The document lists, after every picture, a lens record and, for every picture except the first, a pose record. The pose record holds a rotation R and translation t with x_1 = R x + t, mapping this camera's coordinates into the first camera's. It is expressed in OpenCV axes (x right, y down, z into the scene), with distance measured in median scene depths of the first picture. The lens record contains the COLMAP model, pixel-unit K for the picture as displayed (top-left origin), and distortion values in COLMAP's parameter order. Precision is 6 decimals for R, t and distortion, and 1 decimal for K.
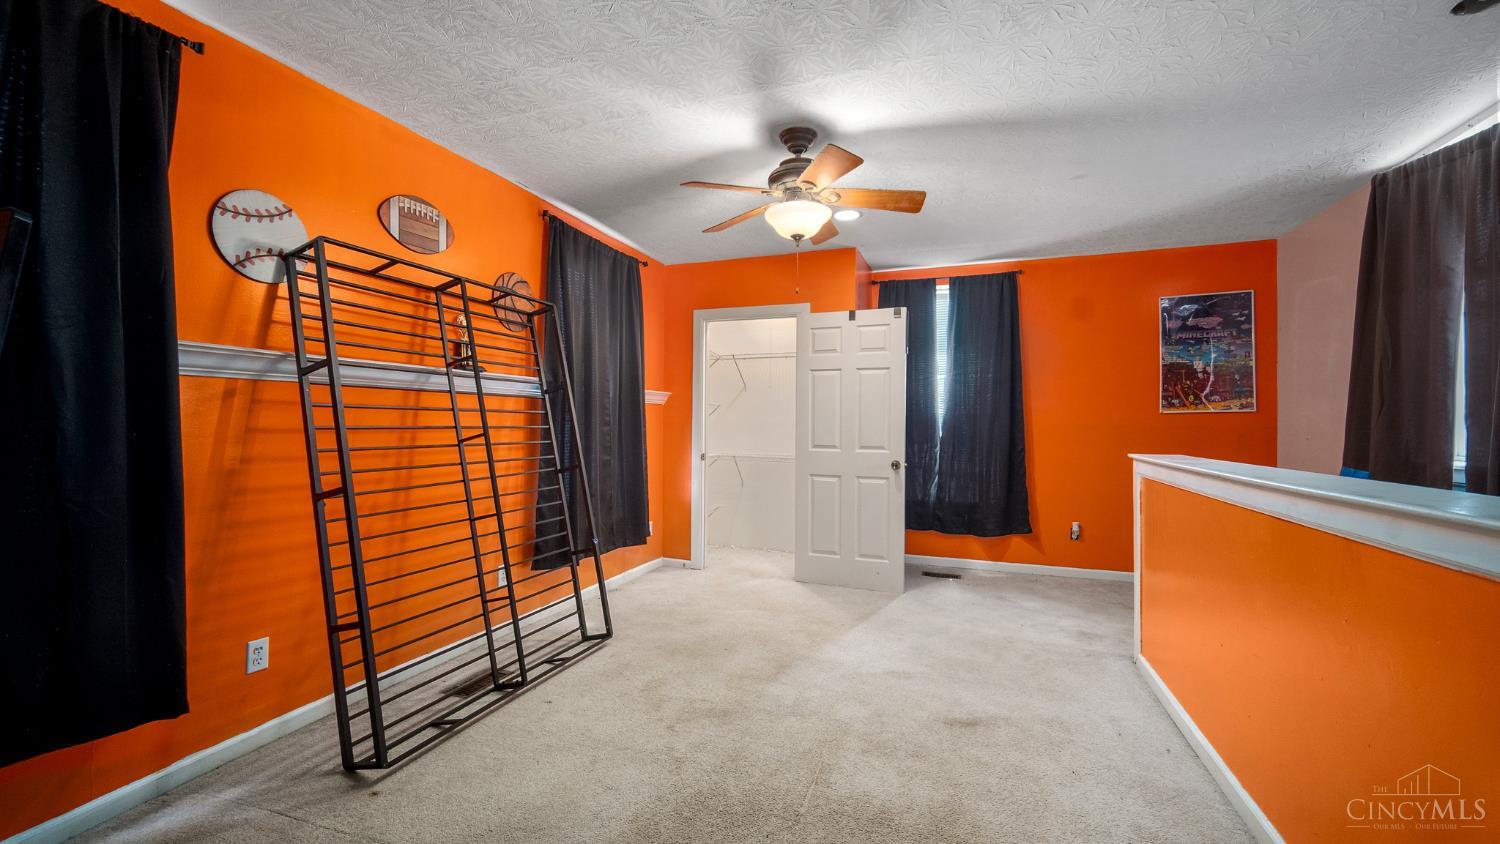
lens RADIAL K [[599.1, 0, 751.9], [0, 599.1, 406.9], [0, 0, 1]] dist [0.001737, 0.000178]
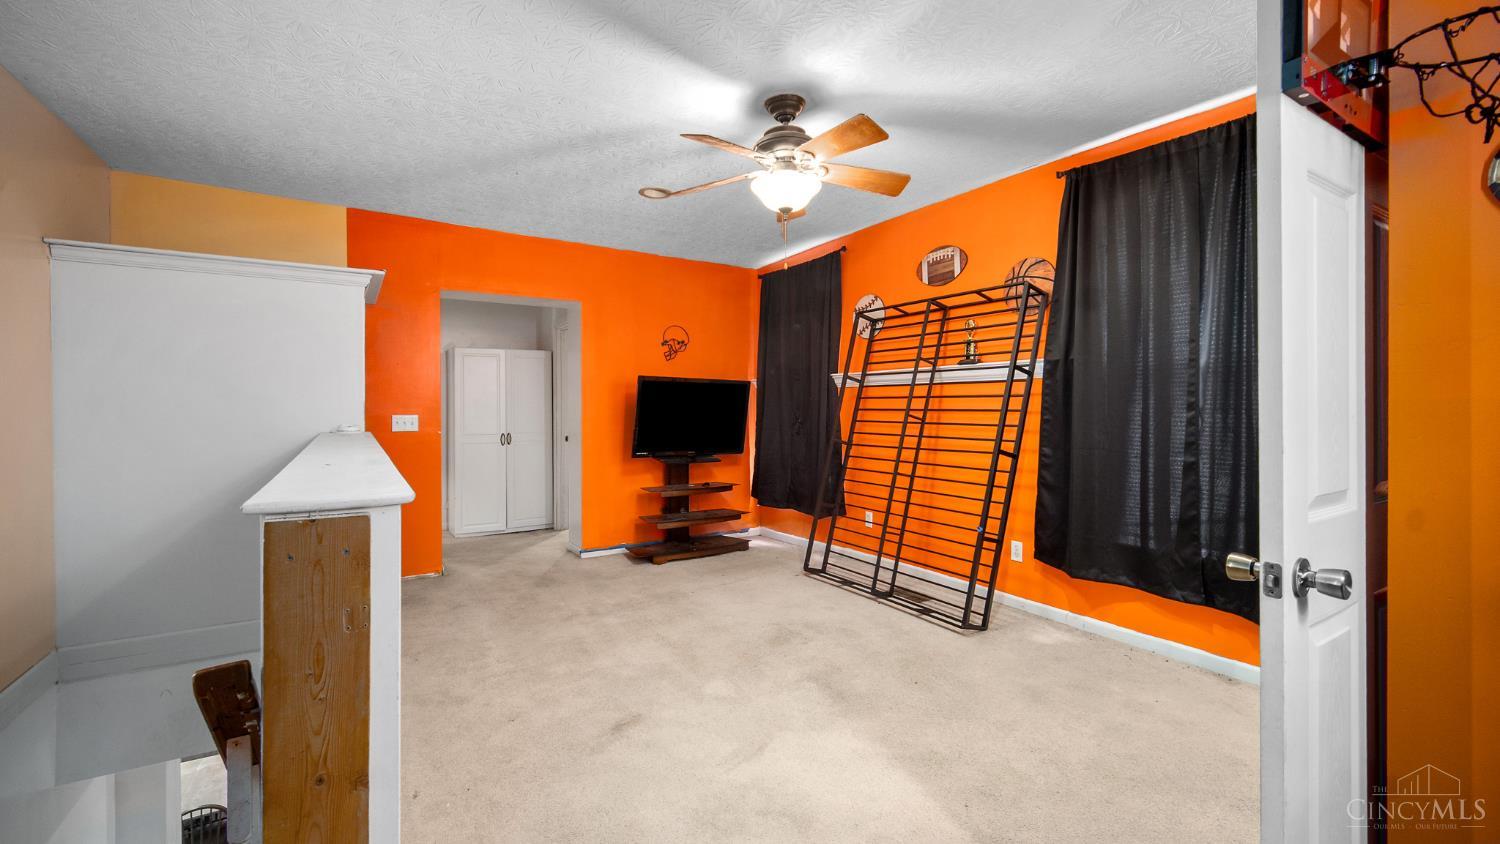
lens RADIAL K [[620.4, 0, 744.1], [0, 620.4, 396.3], [0, 0, 1]] dist [0.000059, 0.000028]
pose [[-0.610460, -0.015182, -0.791902, 0.892088], [0.012873, 0.999494, -0.029086, 0.039185], [0.791943, -0.027950, -0.609955, 1.544109]]
